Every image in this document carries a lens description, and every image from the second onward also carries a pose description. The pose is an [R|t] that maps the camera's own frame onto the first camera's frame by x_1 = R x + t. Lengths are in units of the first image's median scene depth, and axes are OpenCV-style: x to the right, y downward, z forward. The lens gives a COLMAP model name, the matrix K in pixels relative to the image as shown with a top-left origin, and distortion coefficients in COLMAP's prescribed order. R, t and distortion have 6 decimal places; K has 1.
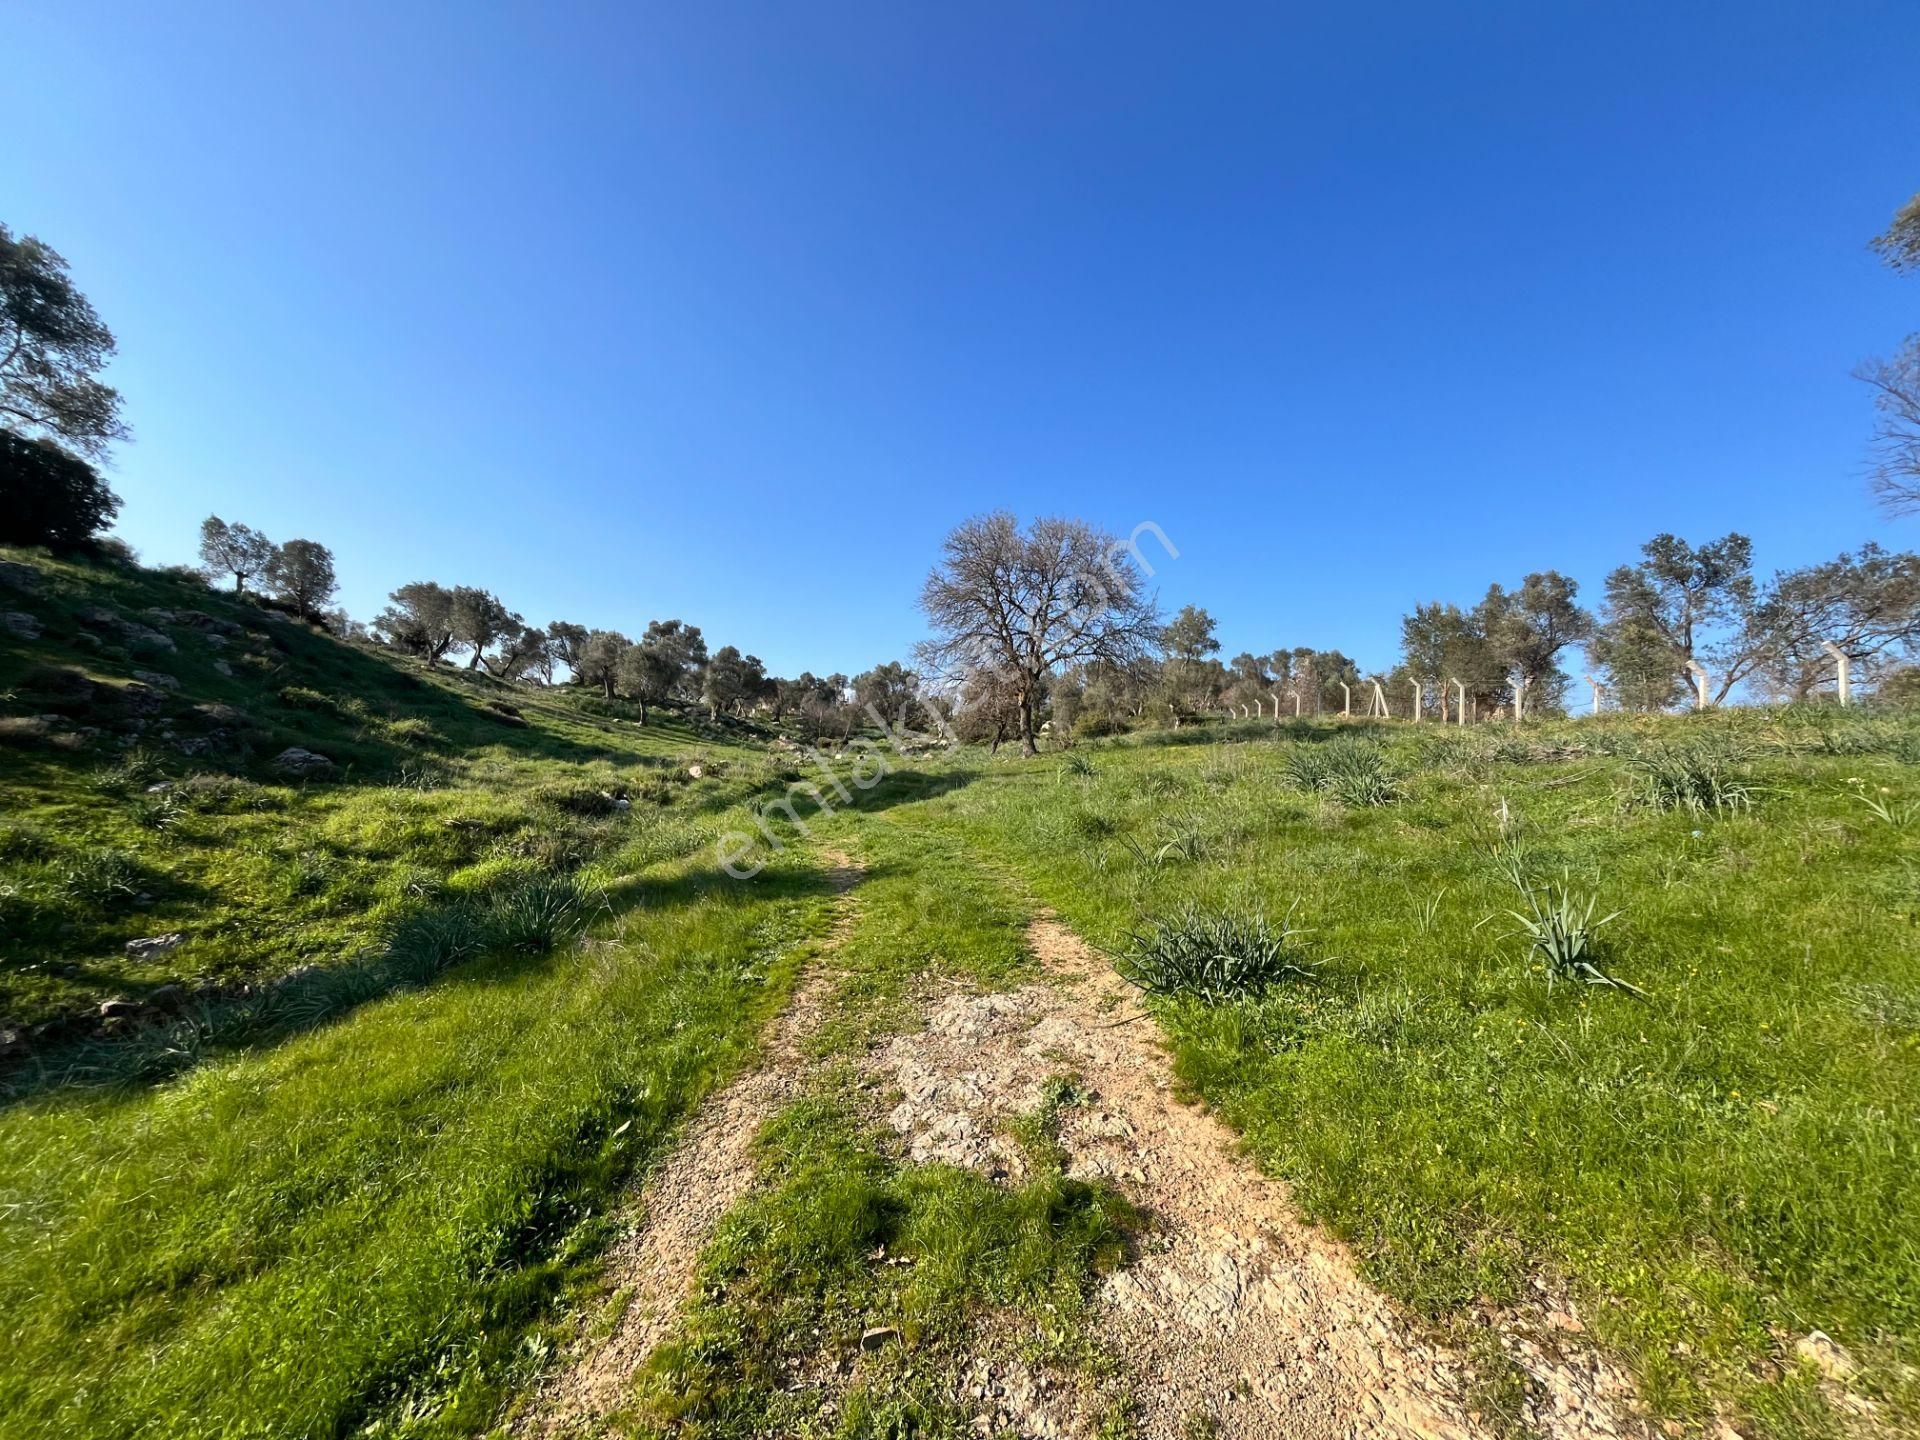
lens RADIAL K [[763.4, 0, 963.1], [0, 763.4, 732.7], [0, 0, 1]] dist [-0.005973, -0.000142]
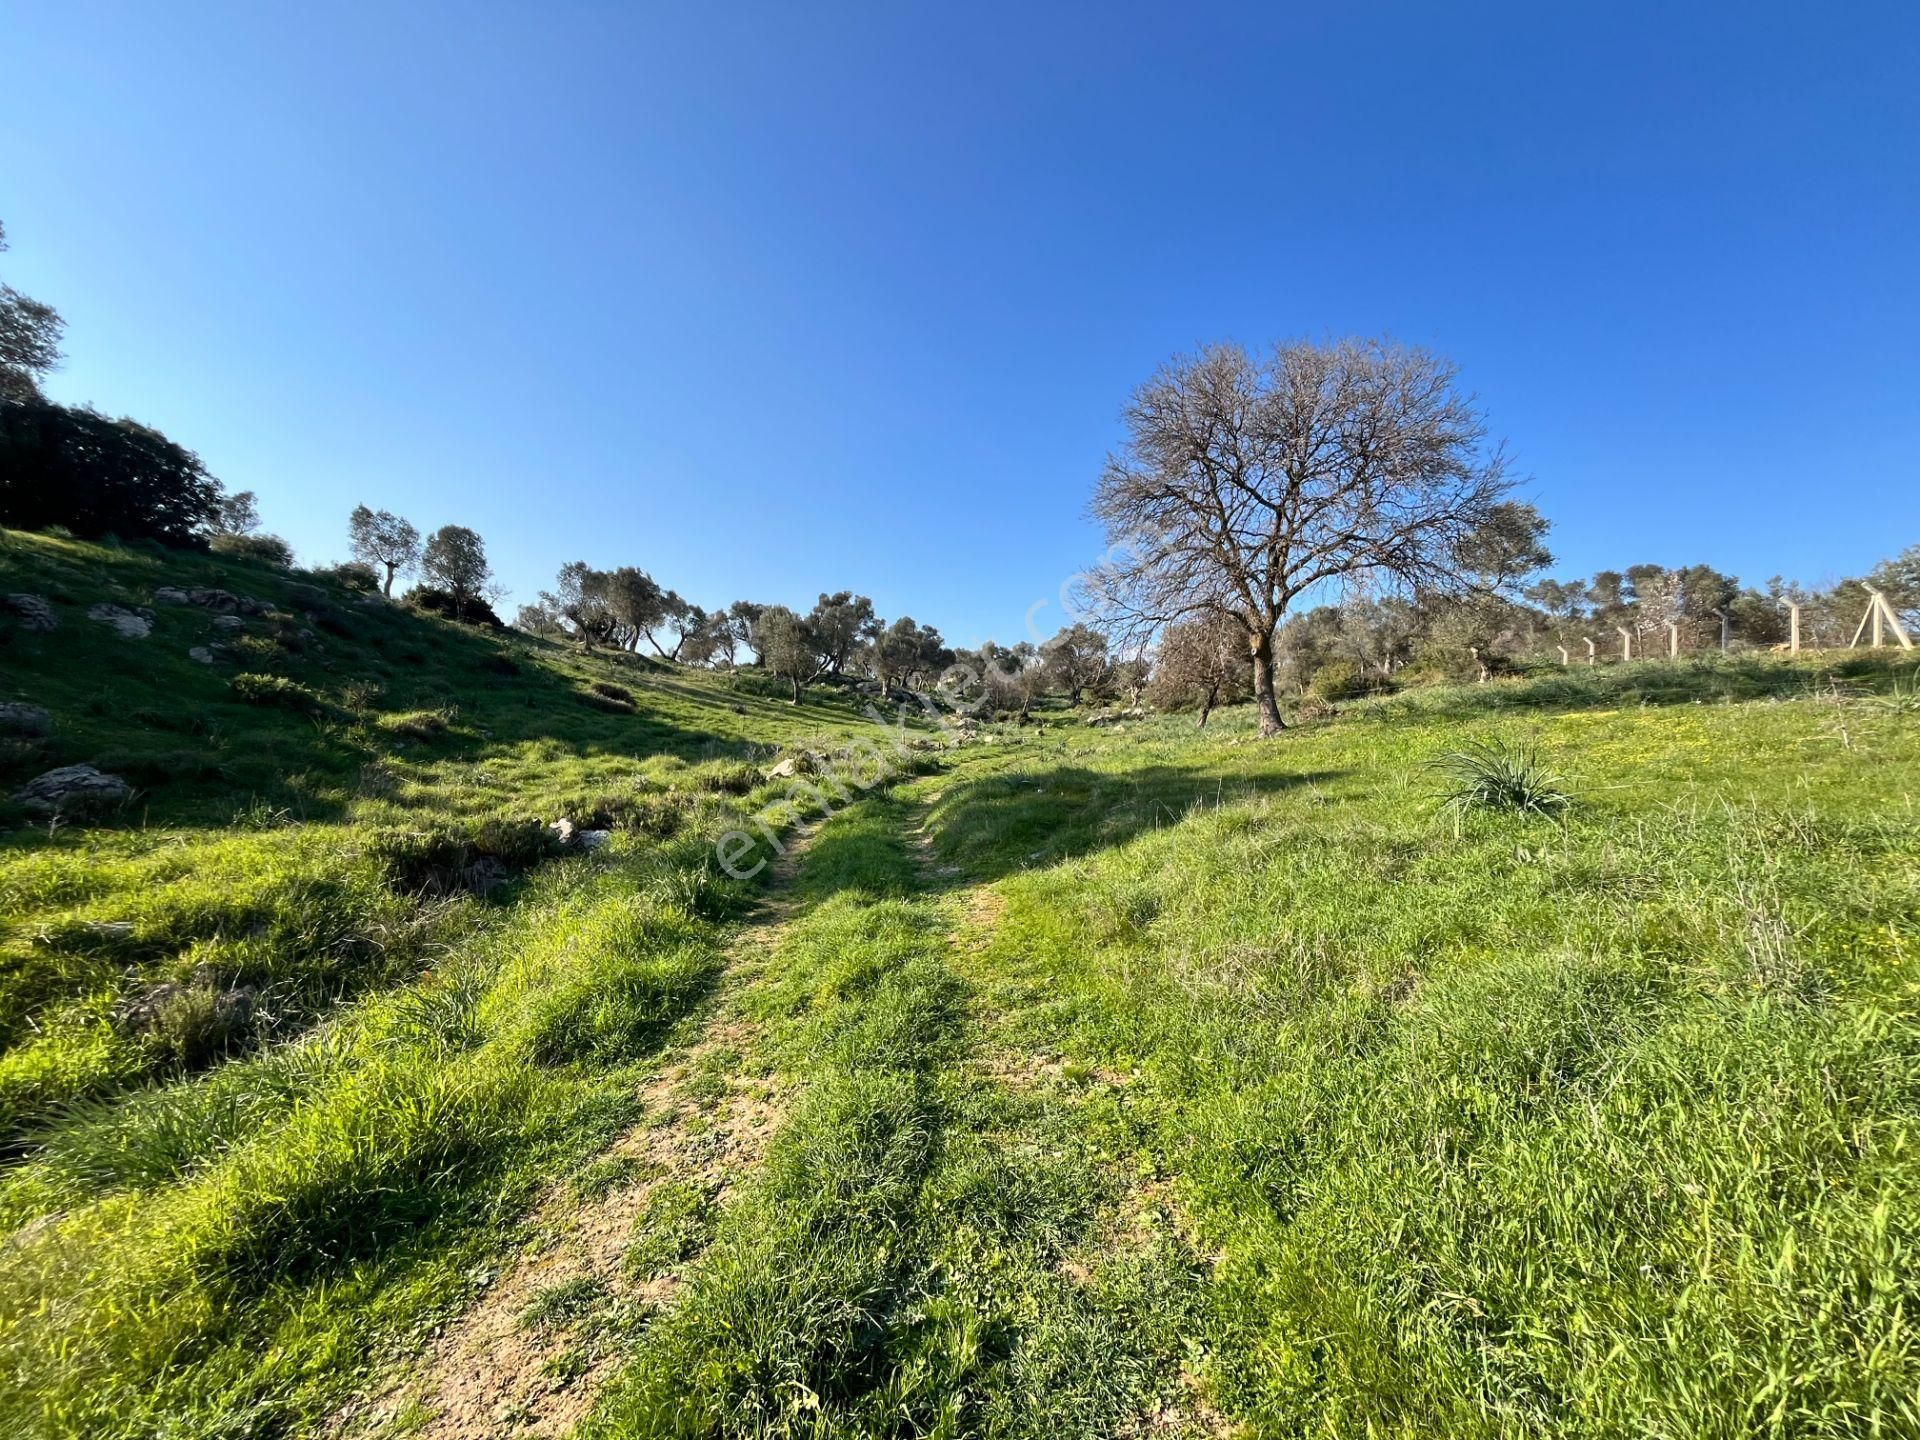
lens RADIAL K [[763.4, 0, 954.2], [0, 763.4, 730.1], [0, 0, 1]] dist [-0.005973, -0.000142]
pose [[0.964602, -0.025440, -0.262479, -0.000976], [0.034973, 0.998885, 0.031711, -0.000907], [0.261379, -0.039768, 0.964417, 0.139376]]
